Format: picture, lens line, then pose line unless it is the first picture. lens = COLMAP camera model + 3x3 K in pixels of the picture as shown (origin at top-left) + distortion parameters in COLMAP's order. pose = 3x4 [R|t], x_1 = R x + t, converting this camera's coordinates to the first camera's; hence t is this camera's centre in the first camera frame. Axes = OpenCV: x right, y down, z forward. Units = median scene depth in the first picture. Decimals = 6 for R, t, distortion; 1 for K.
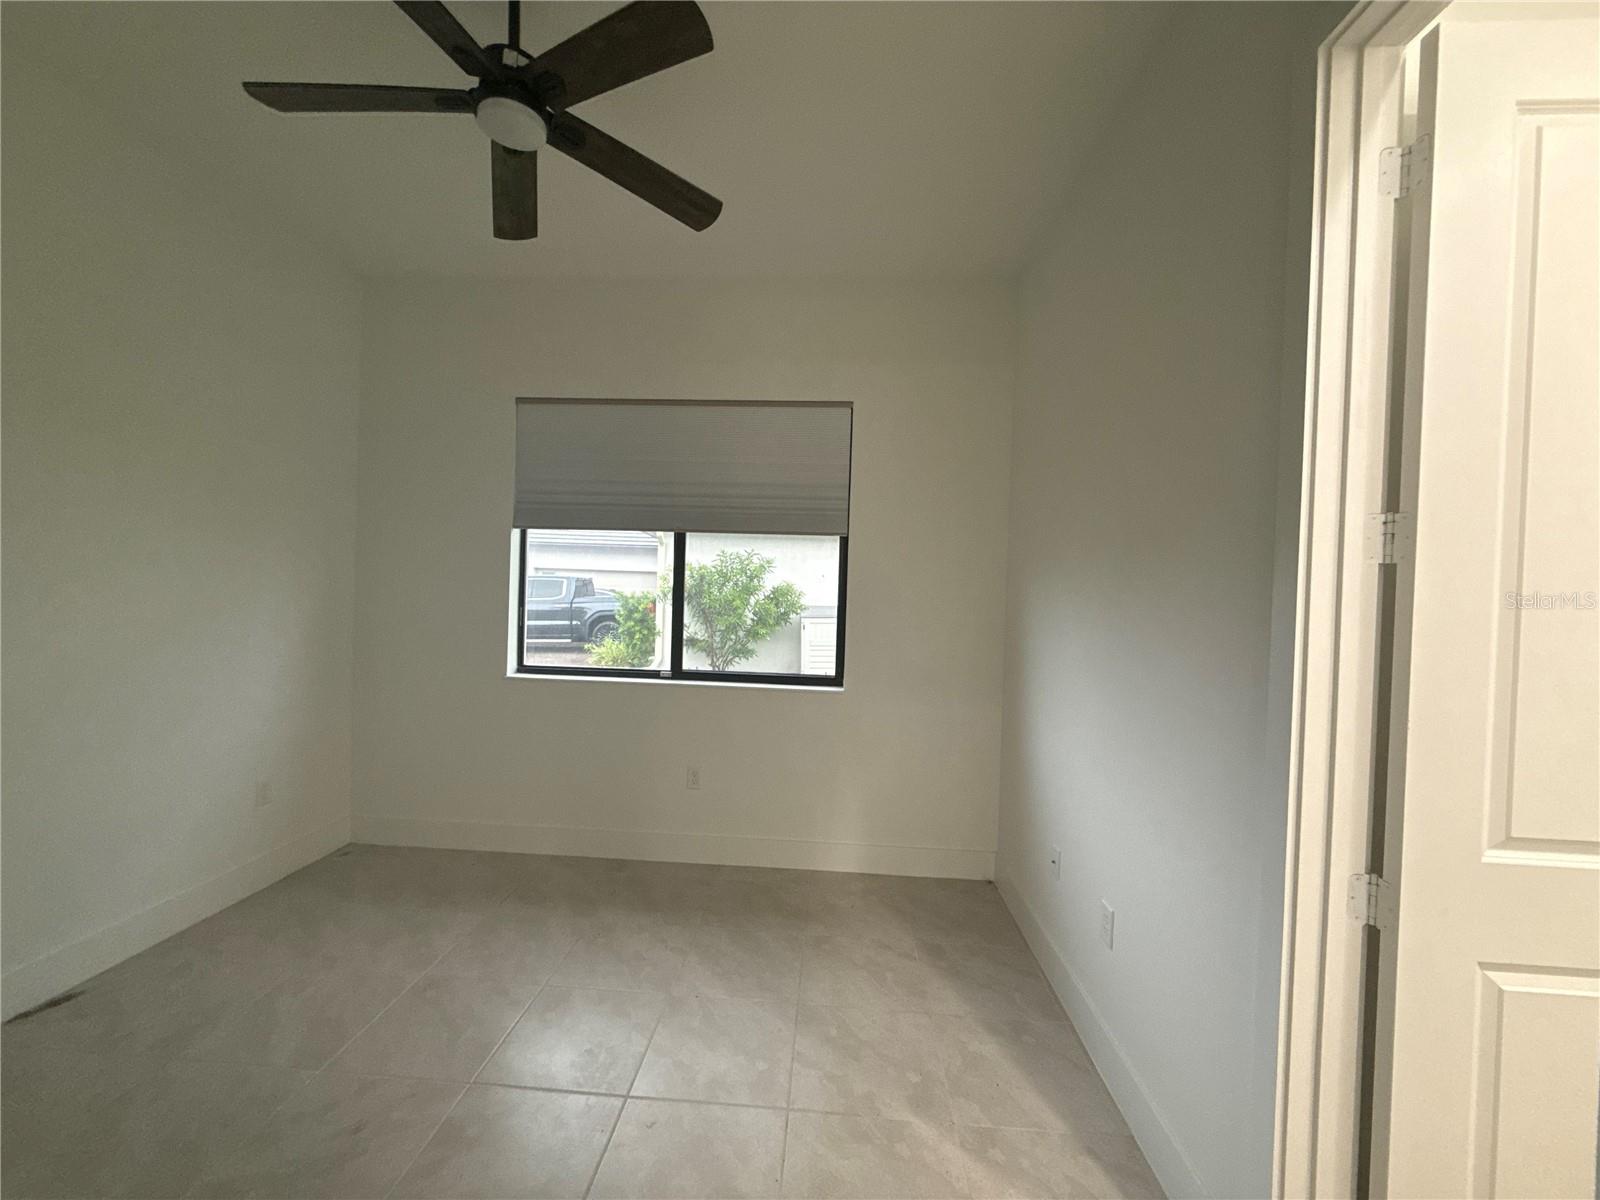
lens RADIAL K [[636.2, 0, 797.5], [0, 636.2, 598.9], [0, 0, 1]] dist [-0.001192, -0.000050]
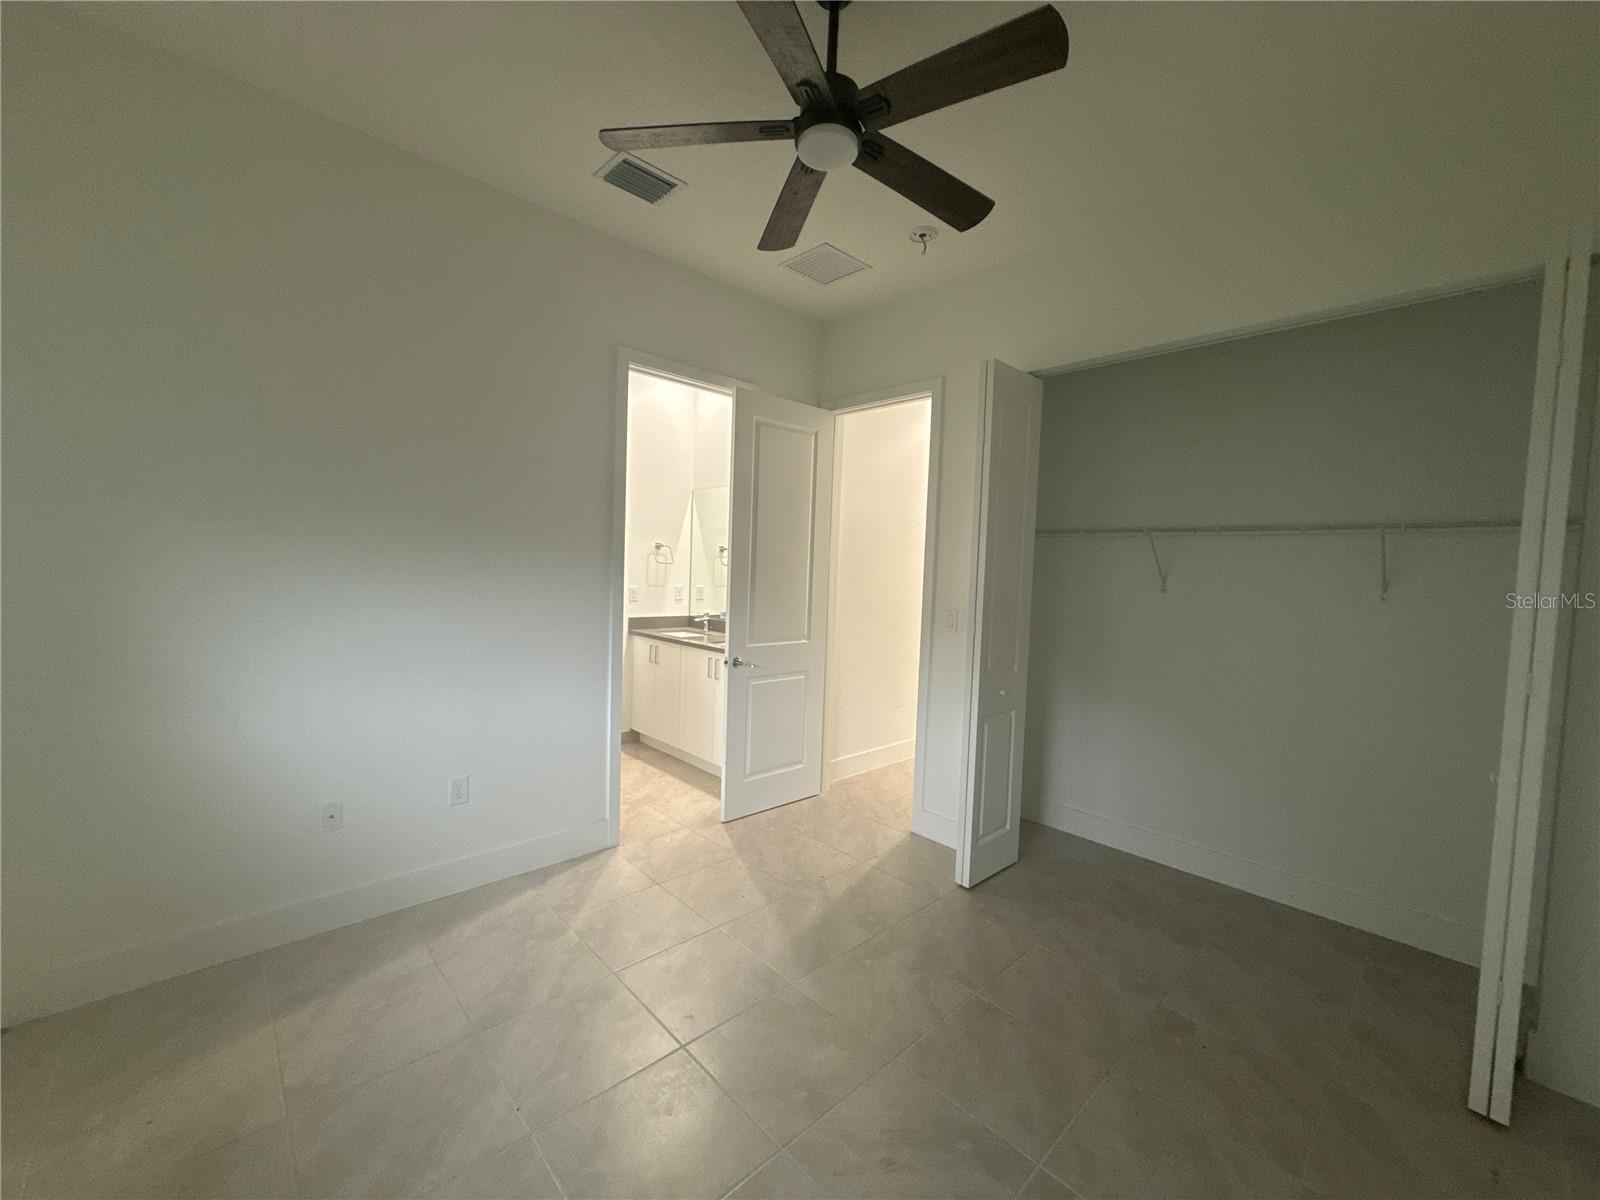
lens RADIAL K [[636.2, 0, 797.5], [0, 636.2, 598.9], [0, 0, 1]] dist [-0.001192, -0.000050]
pose [[-0.729144, -0.093553, 0.677936, -0.917063], [-0.056157, 0.995451, 0.076971, -0.066528], [-0.682053, 0.018052, -0.731080, 1.399536]]
